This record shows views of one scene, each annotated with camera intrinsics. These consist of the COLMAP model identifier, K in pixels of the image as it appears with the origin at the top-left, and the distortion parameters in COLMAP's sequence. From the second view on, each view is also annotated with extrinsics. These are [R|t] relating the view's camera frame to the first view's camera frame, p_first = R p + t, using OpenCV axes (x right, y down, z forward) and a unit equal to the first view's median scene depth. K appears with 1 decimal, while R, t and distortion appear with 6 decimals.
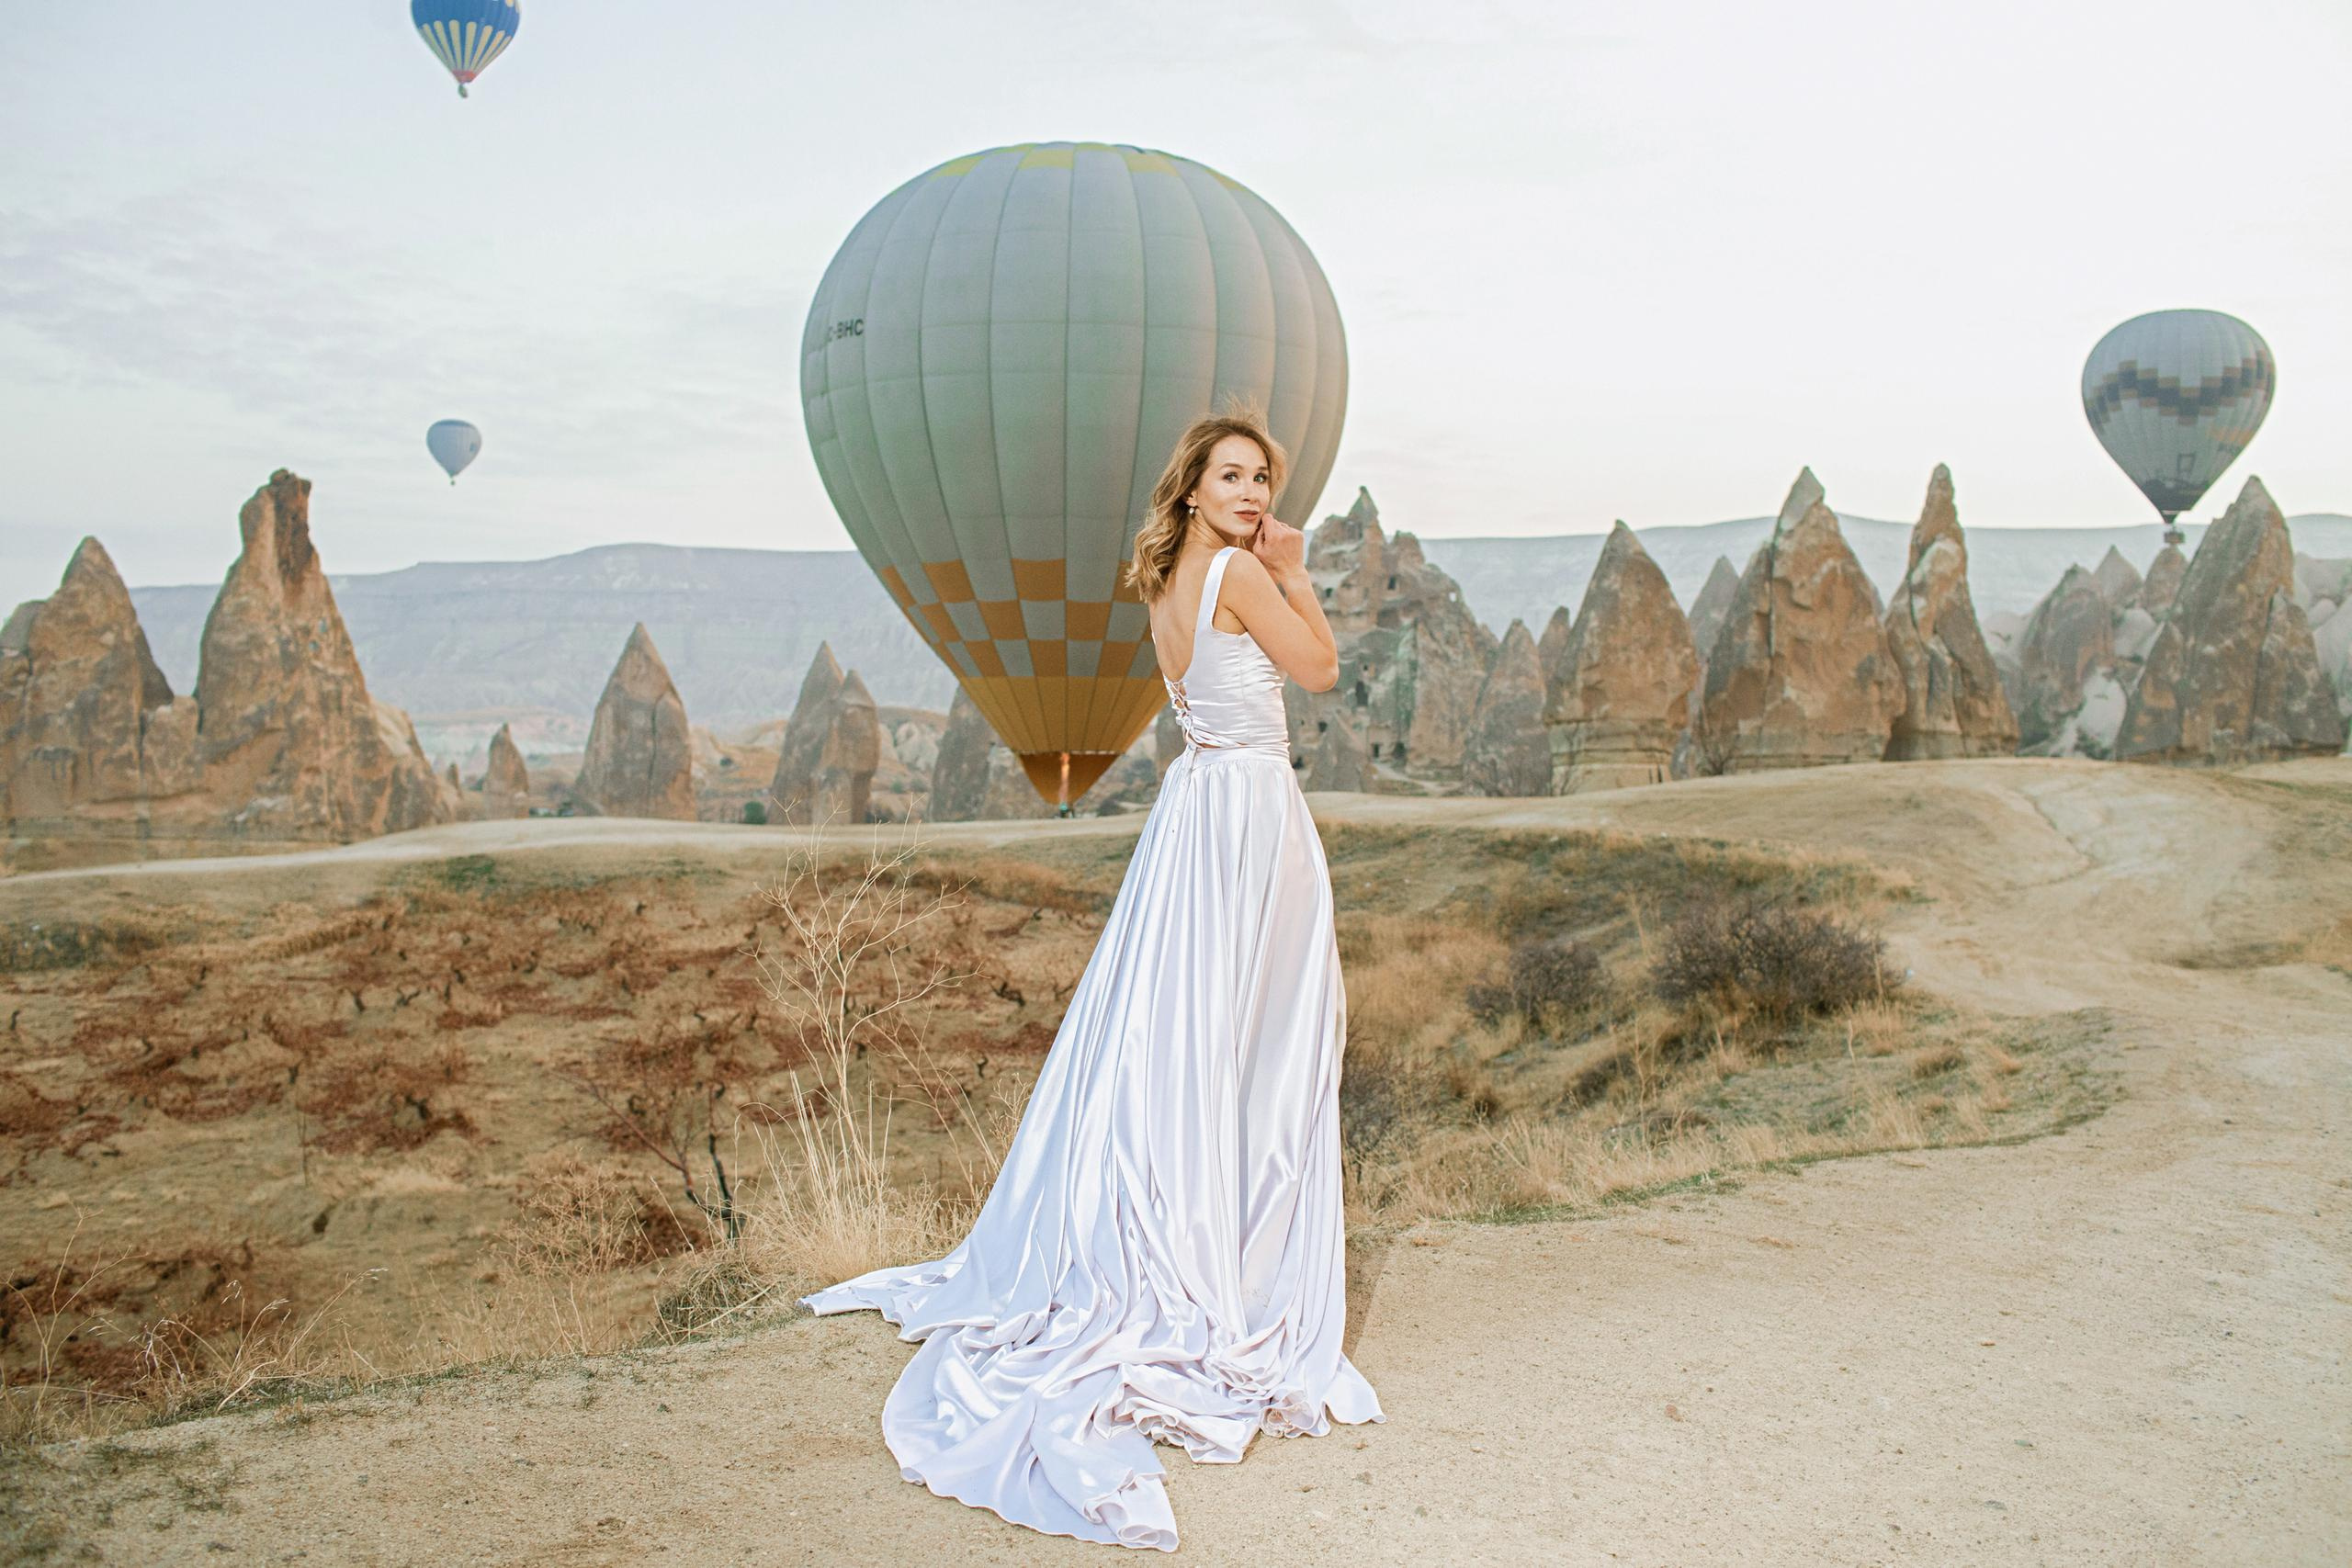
lens RADIAL K [[2255.5, 0, 1176.4], [0, 2255.5, 770.2], [0, 0, 1]] dist [-0.098466, 0.126681]
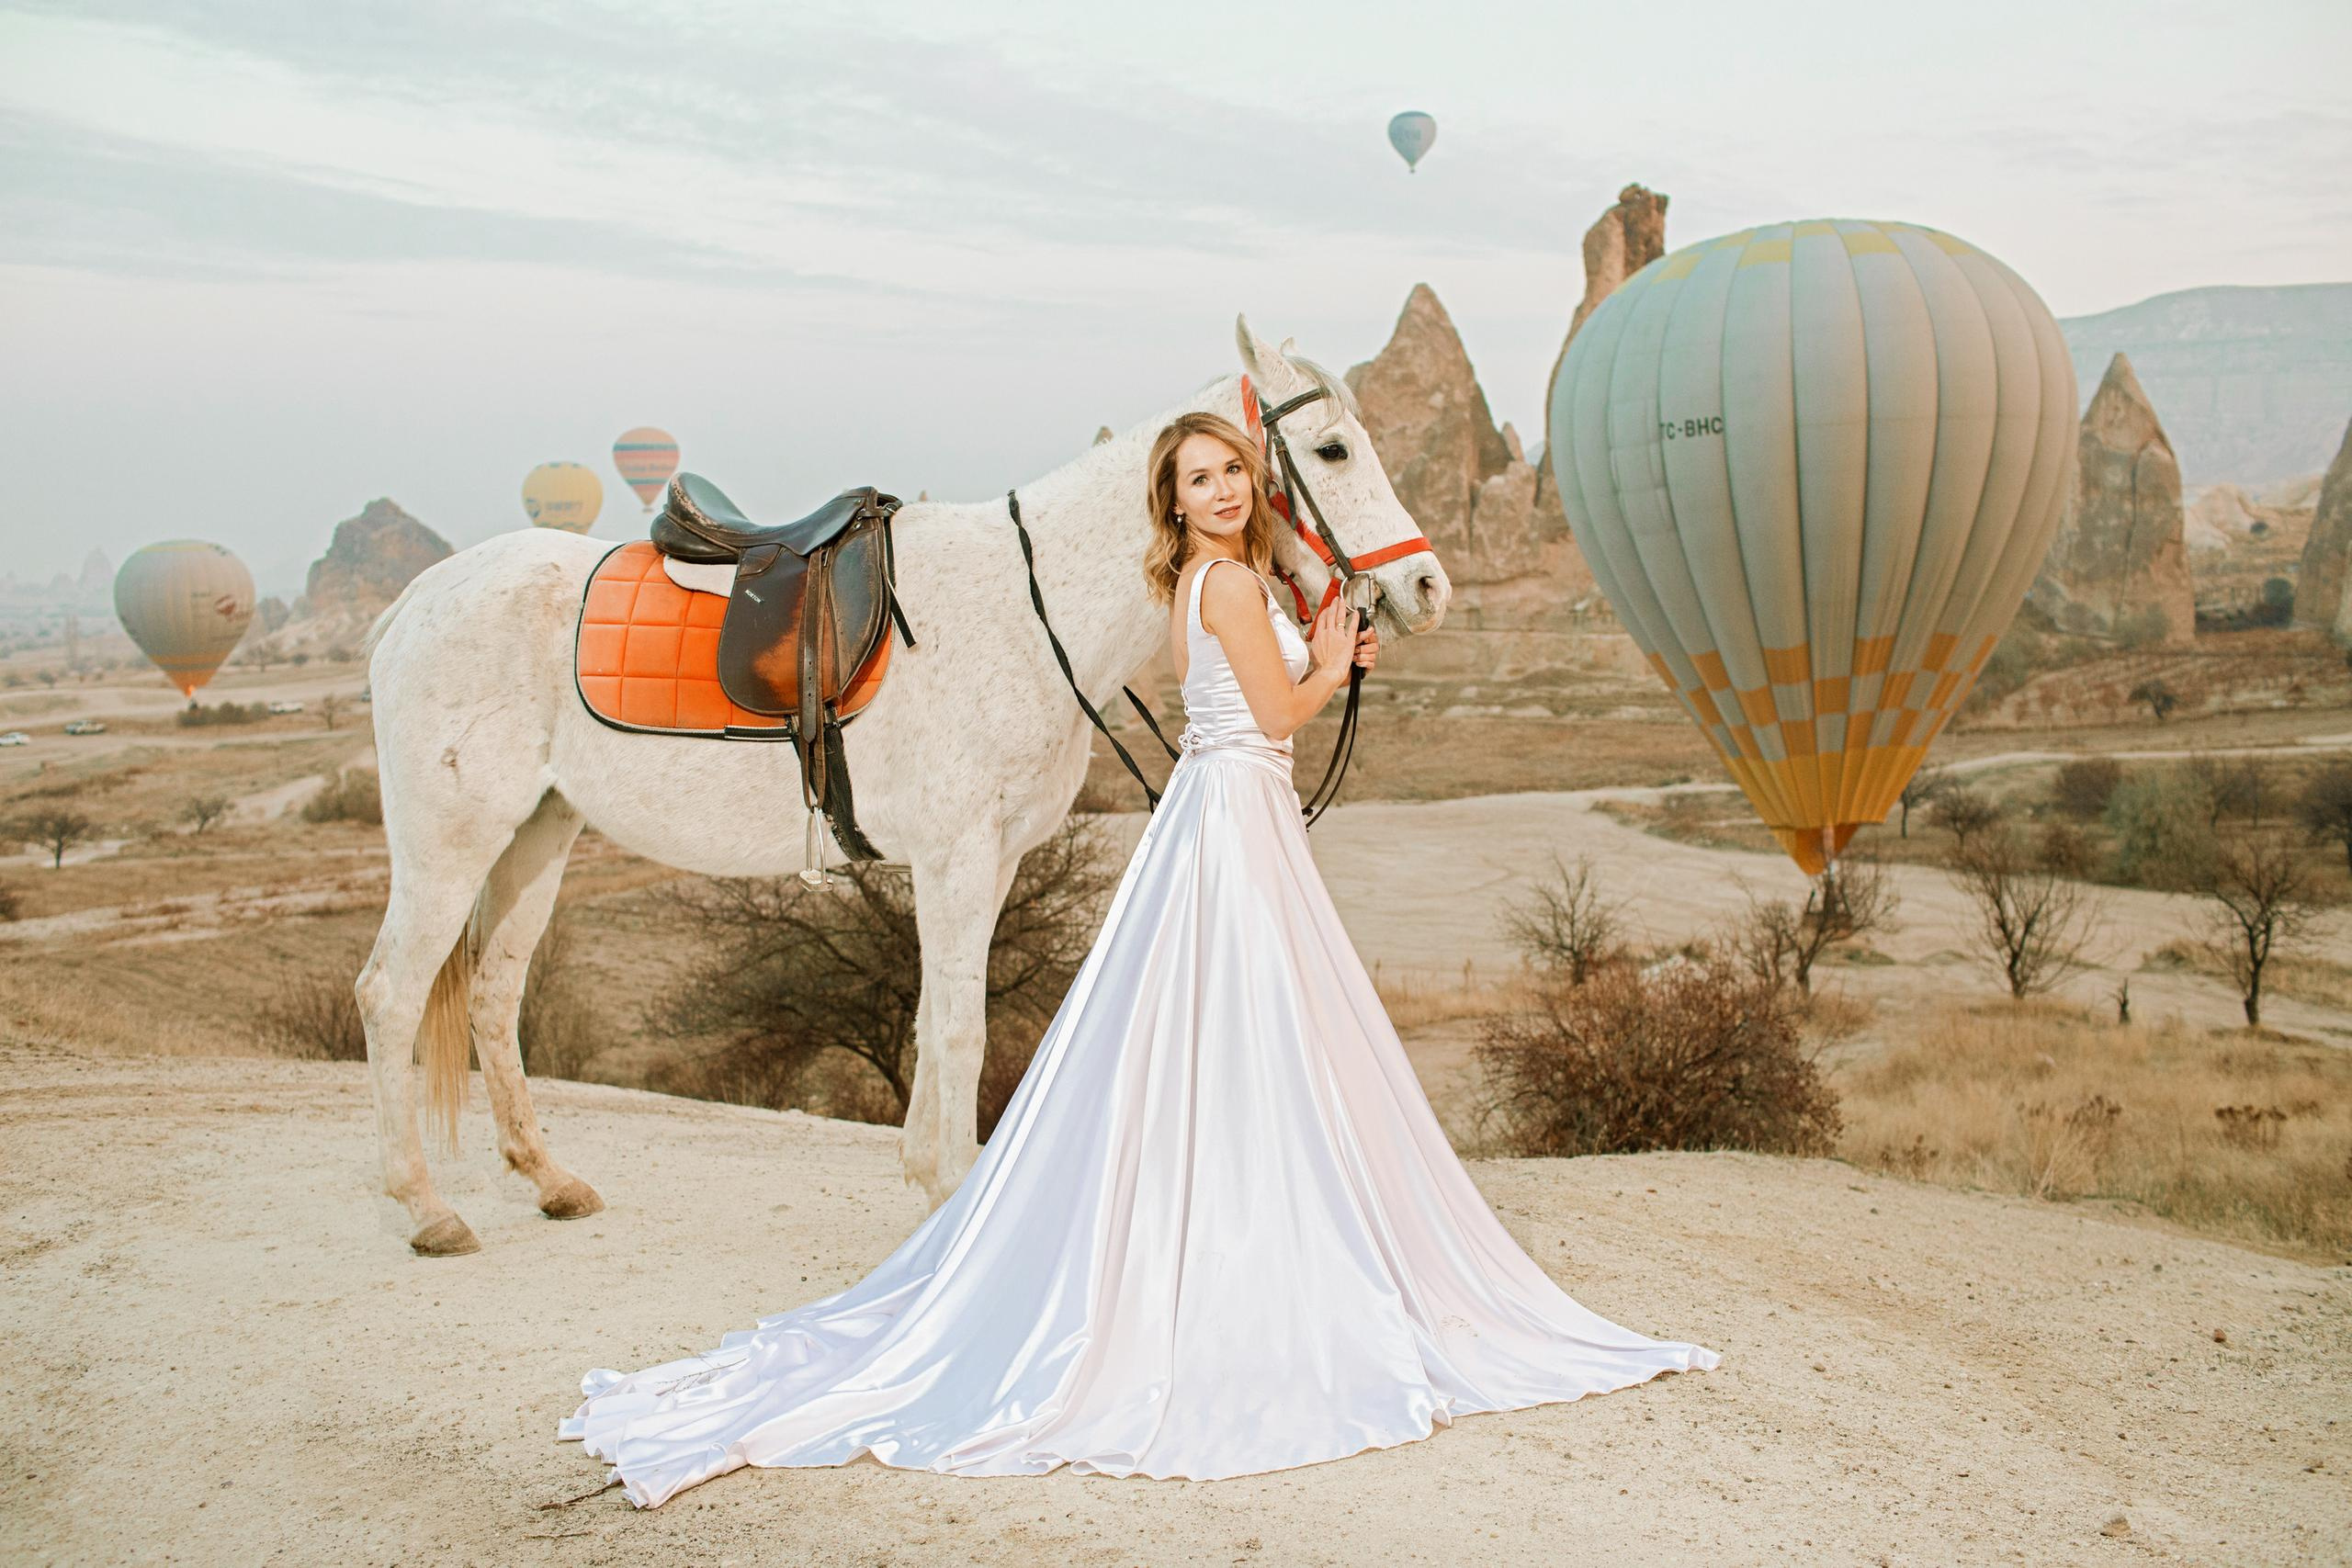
lens RADIAL K [[2255.5, 0, 1176.4], [0, 2255.5, 770.2], [0, 0, 1]] dist [-0.098466, 0.126681]
pose [[0.781558, 0.042763, -0.622365, -0.007416], [0.020526, 0.995345, 0.094167, 0.000035], [0.623495, -0.086371, 0.777042, 0.236589]]
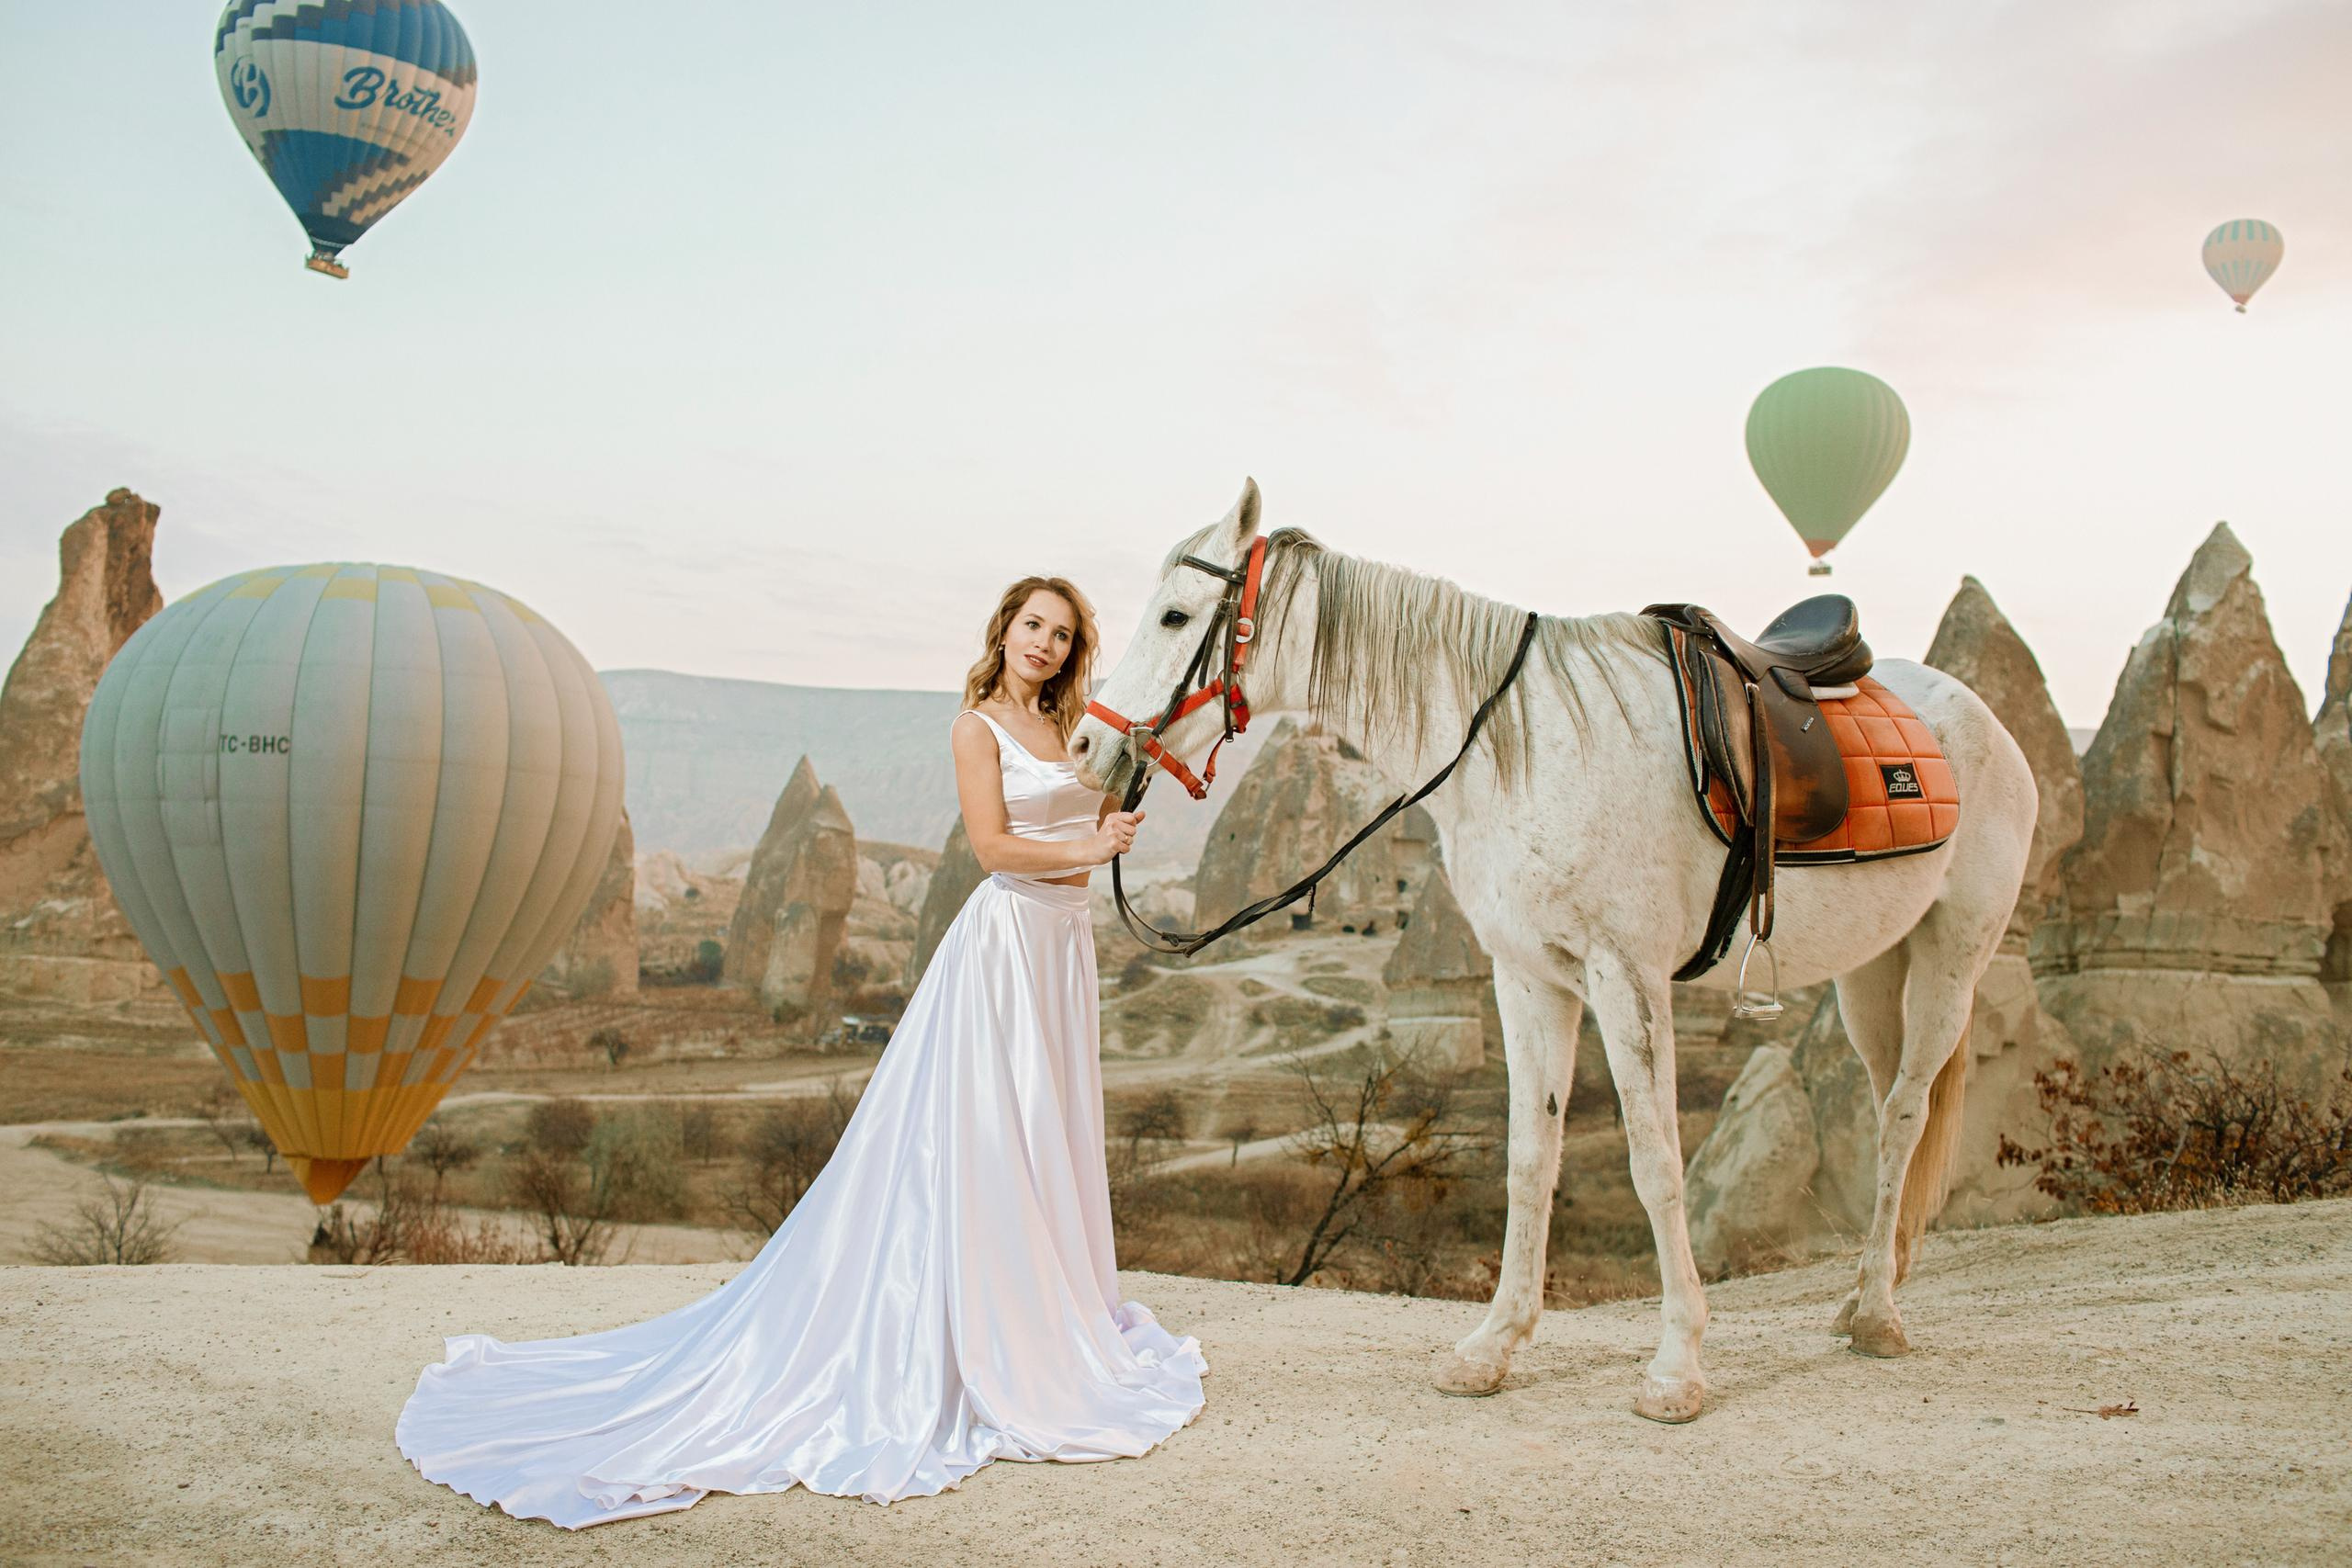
lens RADIAL K [[2255.5, 0, 1176.4], [0, 2255.5, 770.2], [0, 0, 1]] dist [-0.098466, 0.126681]
pose [[0.998587, 0.052803, -0.005941, -0.016156], [-0.053093, 0.996036, -0.071373, 0.001878], [0.002149, 0.071587, 0.997432, 0.224716]]
